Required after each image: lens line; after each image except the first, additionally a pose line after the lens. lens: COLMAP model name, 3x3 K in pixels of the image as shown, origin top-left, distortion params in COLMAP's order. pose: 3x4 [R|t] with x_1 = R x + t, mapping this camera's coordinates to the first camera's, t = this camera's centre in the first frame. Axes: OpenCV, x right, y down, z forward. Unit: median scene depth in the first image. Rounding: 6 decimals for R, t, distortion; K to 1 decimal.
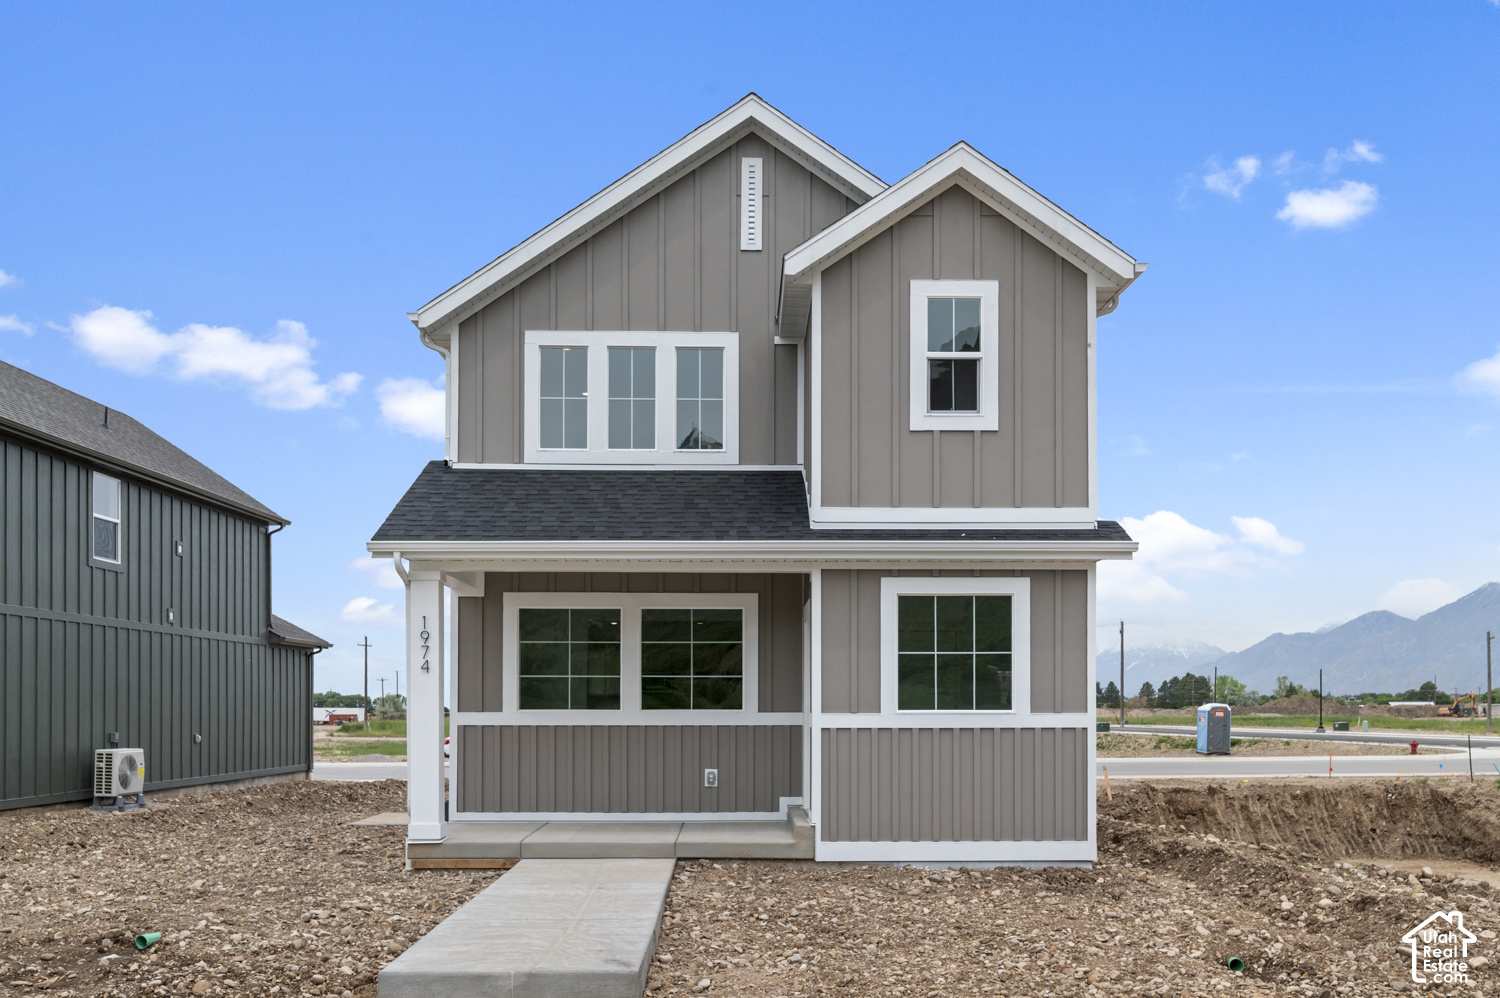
lens RADIAL K [[1303.4, 0, 749.2], [0, 1303.4, 691.5], [0, 0, 1]] dist [-0.004155, 0.002969]
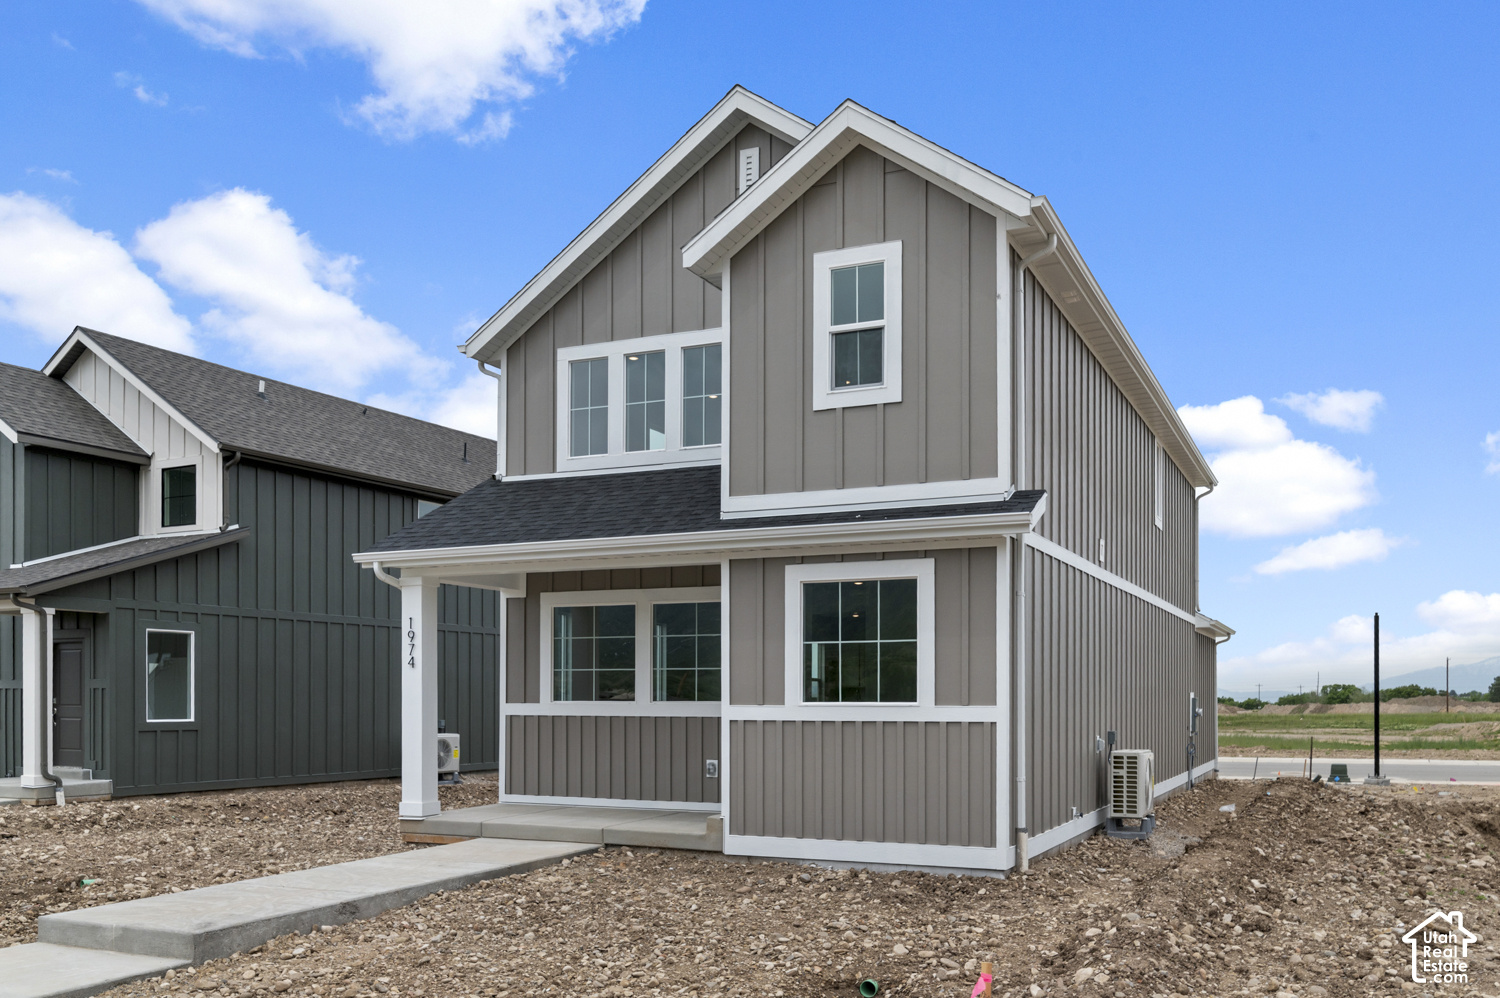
lens RADIAL K [[1303.4, 0, 749.2], [0, 1303.4, 691.5], [0, 0, 1]] dist [-0.004155, 0.002969]
pose [[0.897033, -0.001296, -0.441961, 0.503774], [0.003556, 0.999984, 0.004285, 0.002142], [0.441948, -0.005415, 0.897024, 0.117258]]
